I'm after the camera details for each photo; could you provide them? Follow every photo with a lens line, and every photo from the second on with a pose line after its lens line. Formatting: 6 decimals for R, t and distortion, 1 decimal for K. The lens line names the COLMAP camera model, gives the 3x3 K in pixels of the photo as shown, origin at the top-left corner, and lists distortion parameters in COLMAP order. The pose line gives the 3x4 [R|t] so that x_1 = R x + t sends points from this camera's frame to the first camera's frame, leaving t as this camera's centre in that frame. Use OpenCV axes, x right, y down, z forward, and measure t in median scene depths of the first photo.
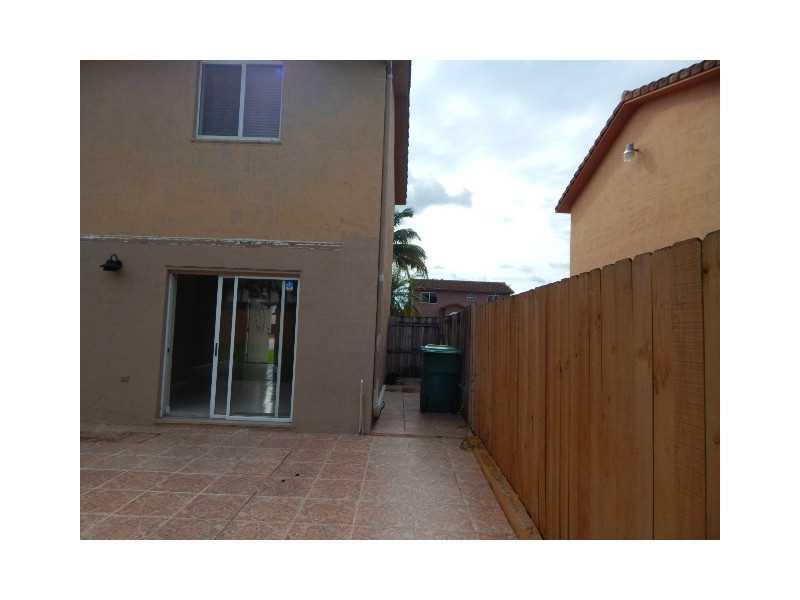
lens RADIAL K [[420.4, 0, 409.4], [0, 420.4, 297.3], [0, 0, 1]] dist [0.001126, 0.000007]
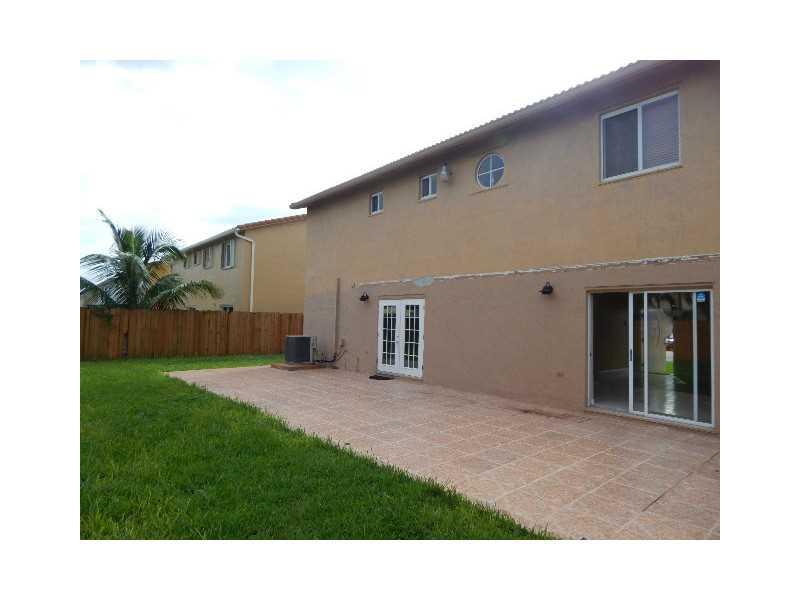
lens RADIAL K [[420.4, 0, 409.4], [0, 420.4, 297.3], [0, 0, 1]] dist [0.001126, 0.000007]
pose [[0.664572, -0.060199, -0.744795, 0.013781], [0.041875, 0.998183, -0.043316, -0.011742], [0.746050, -0.002402, 0.665886, -0.241747]]
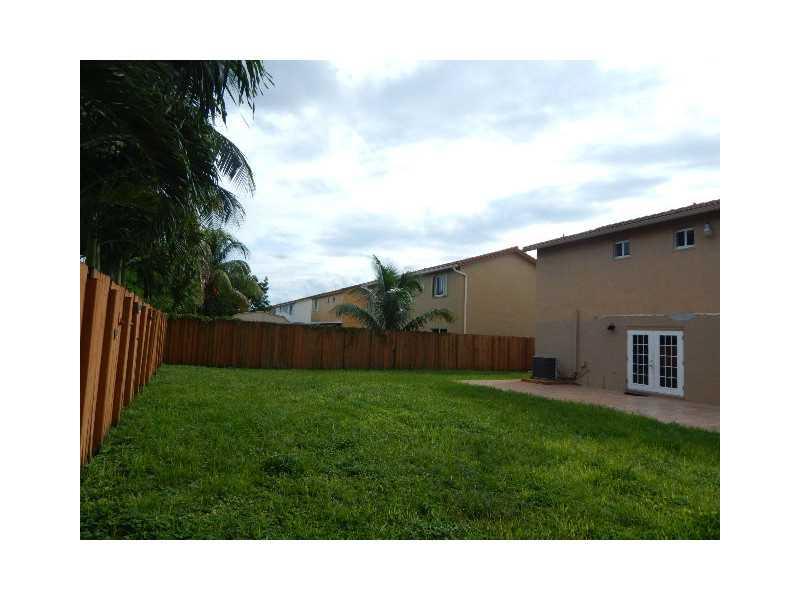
lens RADIAL K [[428.1, 0, 404.5], [0, 428.1, 298.5], [0, 0, 1]] dist [-0.002730, -0.000505]
pose [[0.465230, -0.085483, -0.881053, 0.015926], [0.016714, 0.995997, -0.087810, -0.076084], [0.885032, 0.026125, 0.464796, -1.280129]]
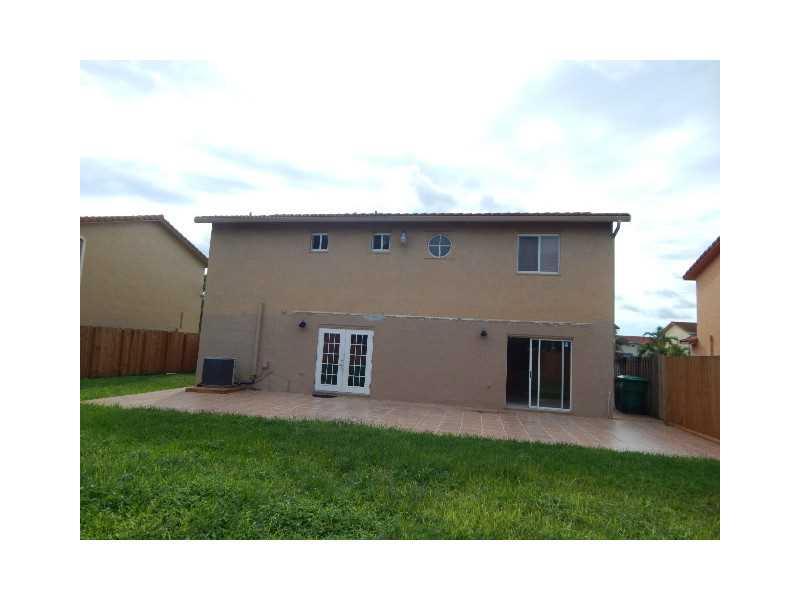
lens RADIAL K [[428.1, 0, 404.5], [0, 428.1, 298.5], [0, 0, 1]] dist [-0.002730, -0.000505]
pose [[0.982931, 0.000770, -0.183972, -0.674130], [-0.013903, 0.997442, -0.070111, -0.092269], [0.183448, 0.071472, 0.980428, -1.200956]]
